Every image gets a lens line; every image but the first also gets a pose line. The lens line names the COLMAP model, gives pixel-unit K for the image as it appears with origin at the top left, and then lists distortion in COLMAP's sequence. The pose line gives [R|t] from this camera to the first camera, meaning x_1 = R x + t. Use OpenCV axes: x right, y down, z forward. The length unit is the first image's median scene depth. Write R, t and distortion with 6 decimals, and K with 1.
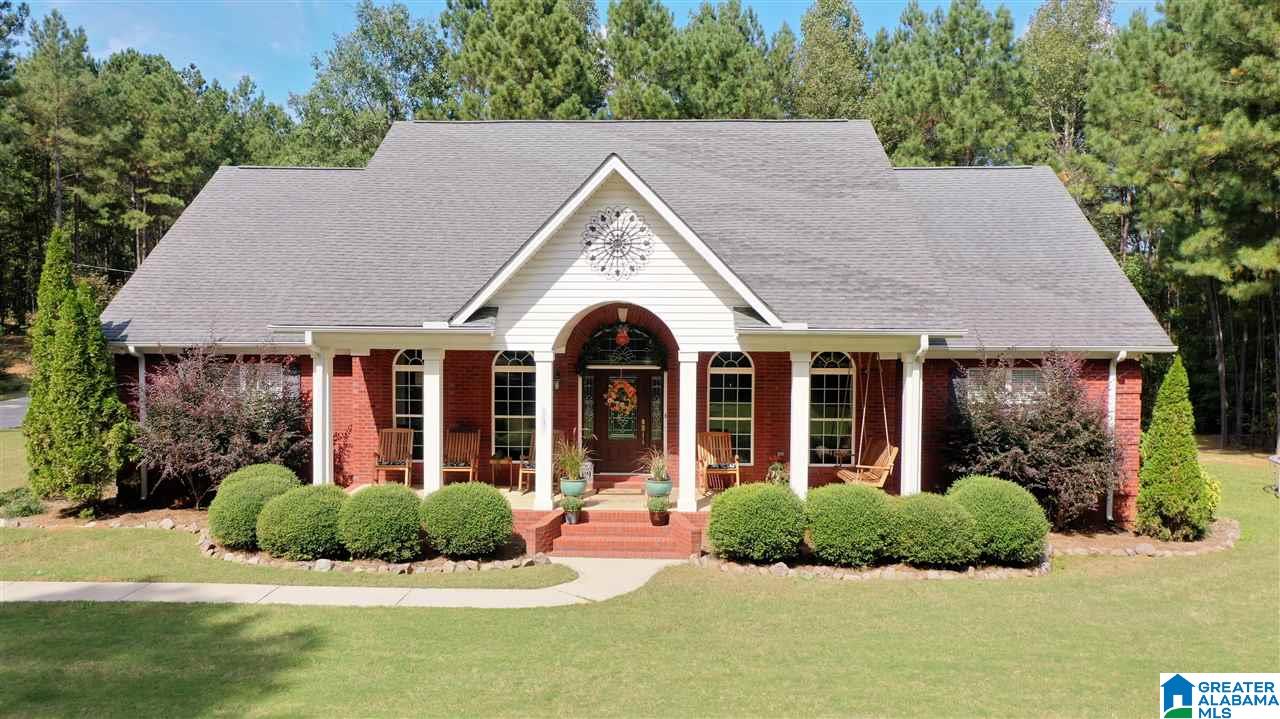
lens RADIAL K [[1018.9, 0, 640.0], [0, 1018.9, 359.5], [0, 0, 1]] dist [0.000008, 0.000952]
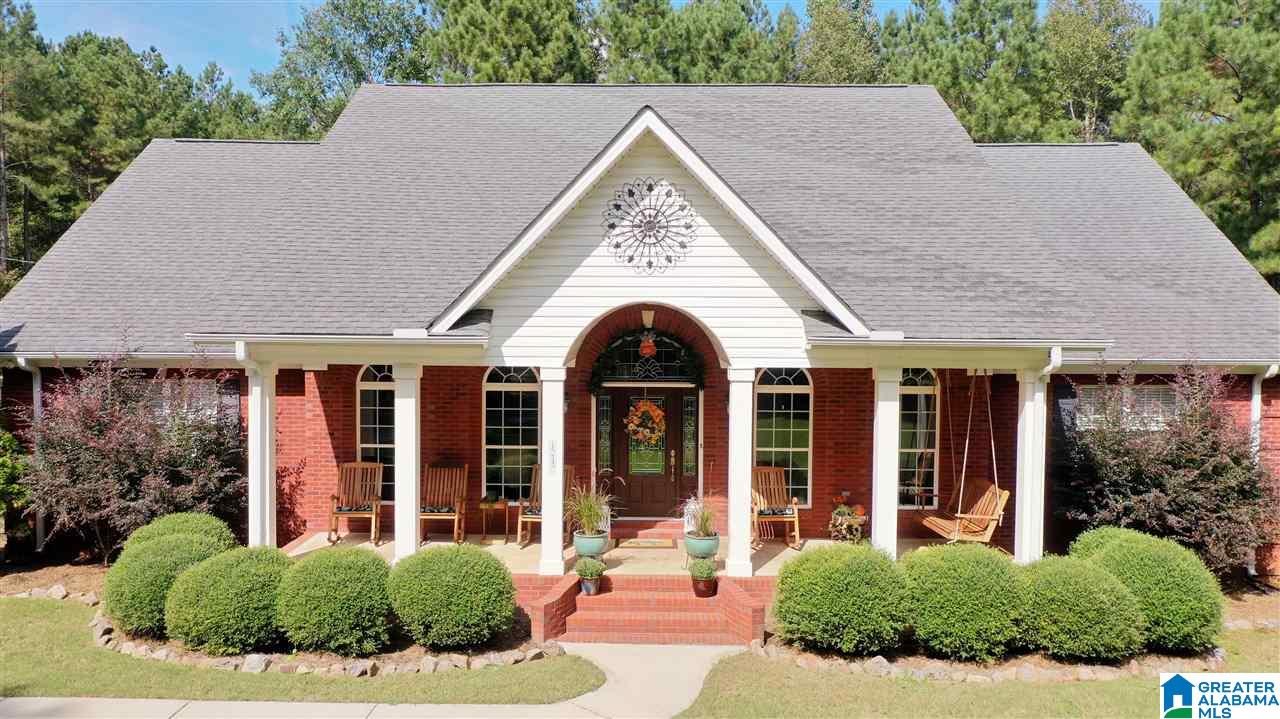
lens RADIAL K [[1018.9, 0, 640.0], [0, 1018.9, 359.5], [0, 0, 1]] dist [0.000008, 0.000952]
pose [[0.999807, 0.000473, 0.019655, -0.038830], [-0.000483, 1.000000, 0.000510, -0.012643], [-0.019654, -0.000519, 0.999807, 0.208075]]
